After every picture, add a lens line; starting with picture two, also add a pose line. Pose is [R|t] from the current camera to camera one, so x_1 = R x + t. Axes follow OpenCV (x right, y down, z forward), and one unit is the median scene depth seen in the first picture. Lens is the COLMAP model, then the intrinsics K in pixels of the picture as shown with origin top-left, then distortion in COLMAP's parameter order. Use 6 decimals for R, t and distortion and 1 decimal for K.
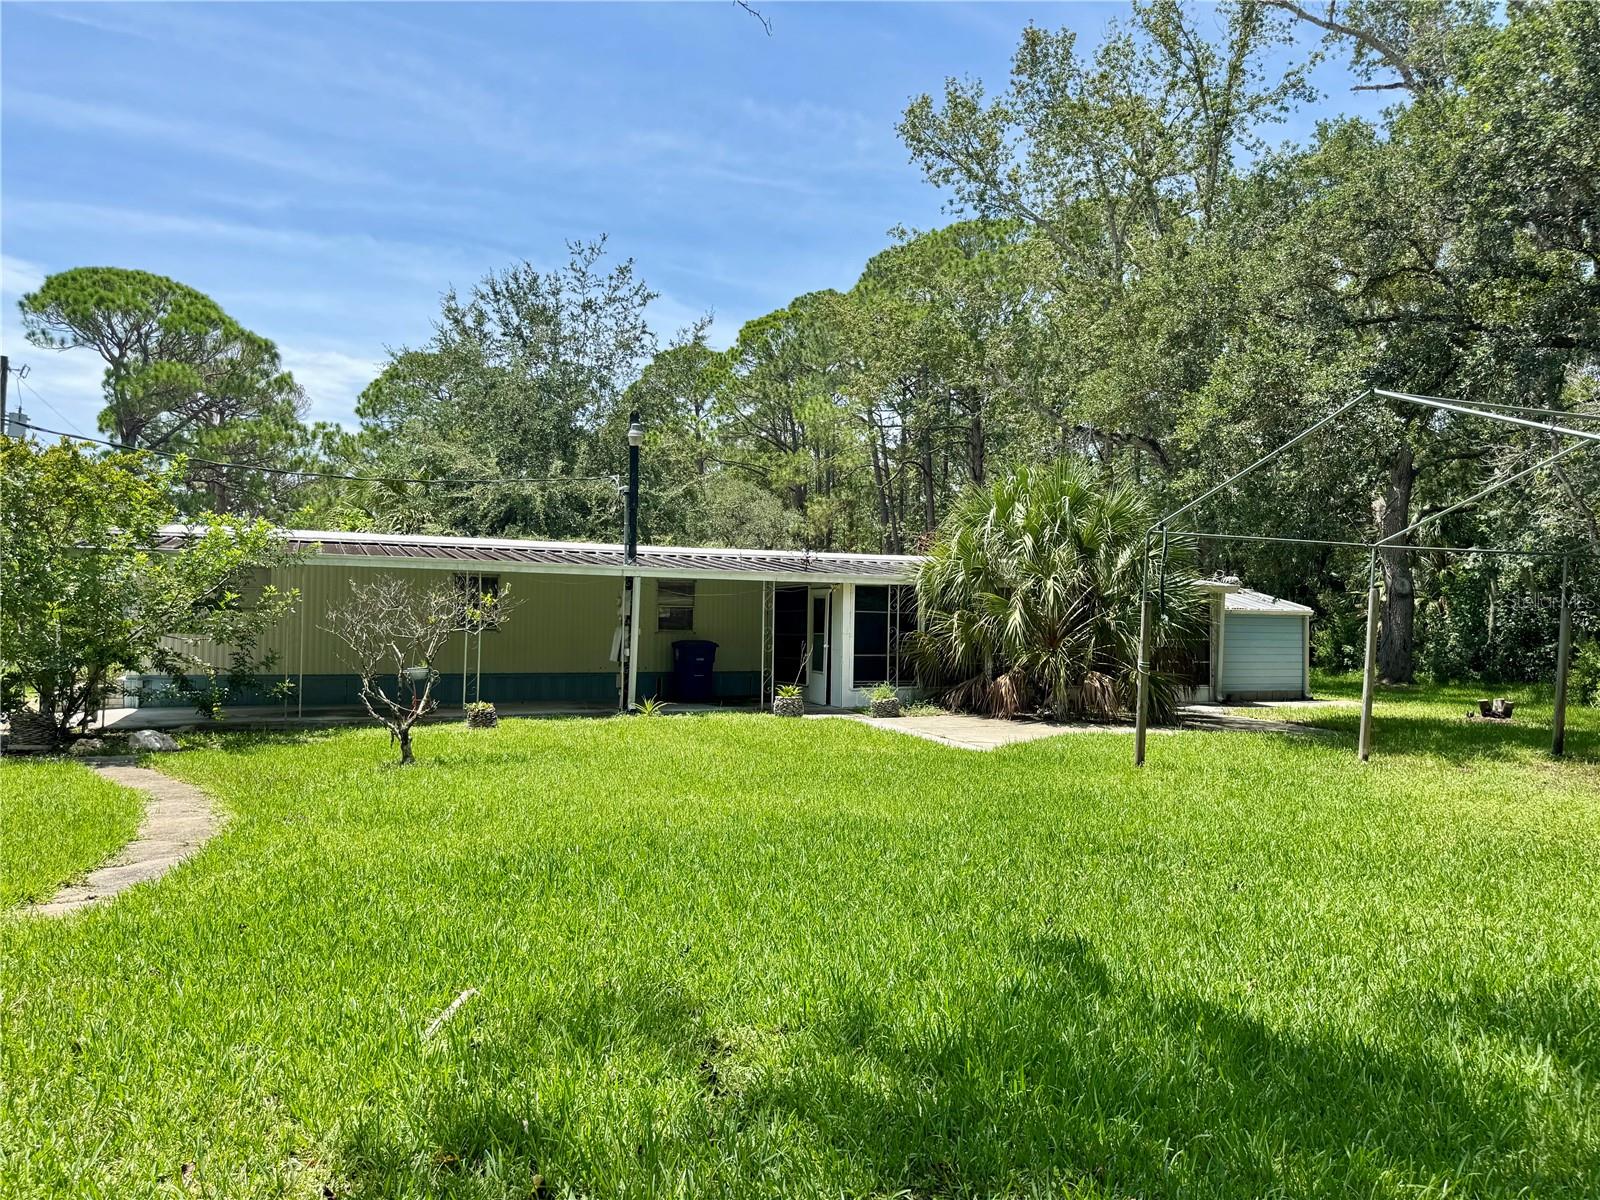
lens RADIAL K [[1205.9, 0, 800.0], [0, 1205.9, 600.0], [0, 0, 1]] dist [0.058015, 0.004409]
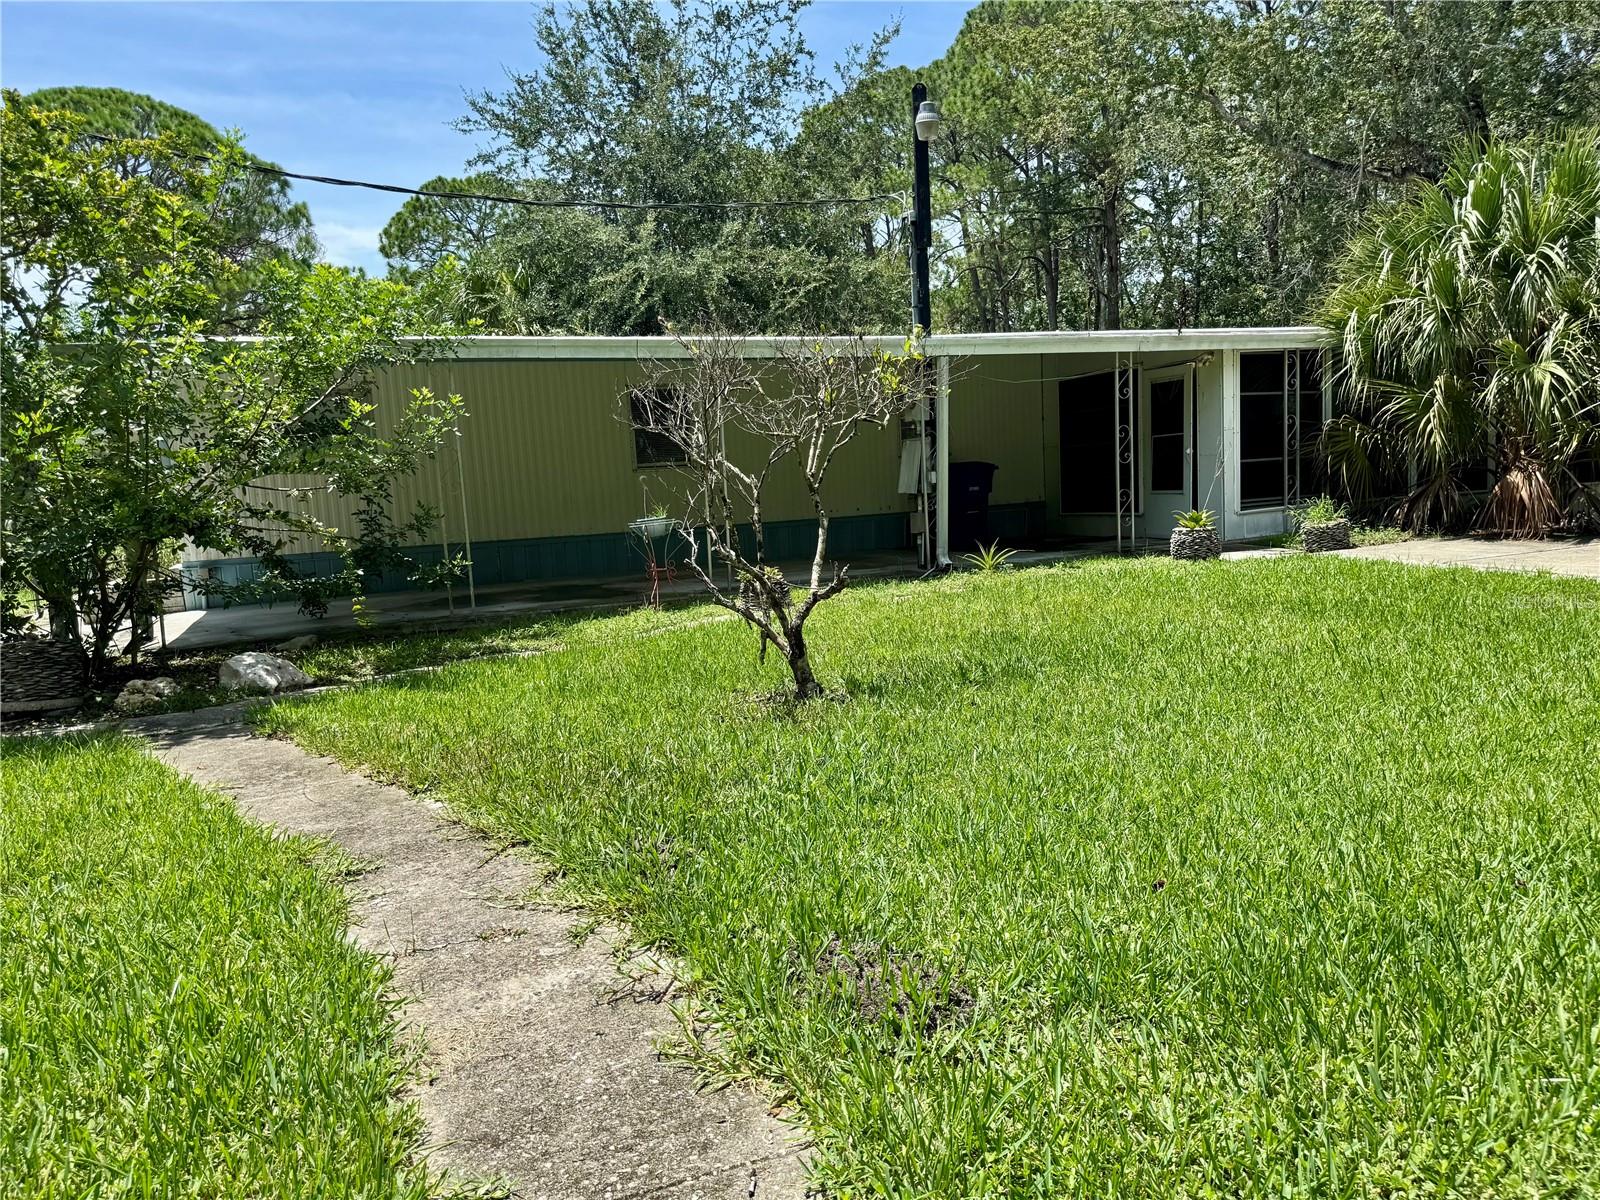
lens RADIAL K [[1205.9, 0, 800.0], [0, 1205.9, 600.0], [0, 0, 1]] dist [0.058015, 0.004409]
pose [[0.997460, -0.066781, -0.024764, -0.192710], [0.069343, 0.989911, 0.123562, 0.022552], [0.016263, -0.124965, 0.992028, 0.331097]]
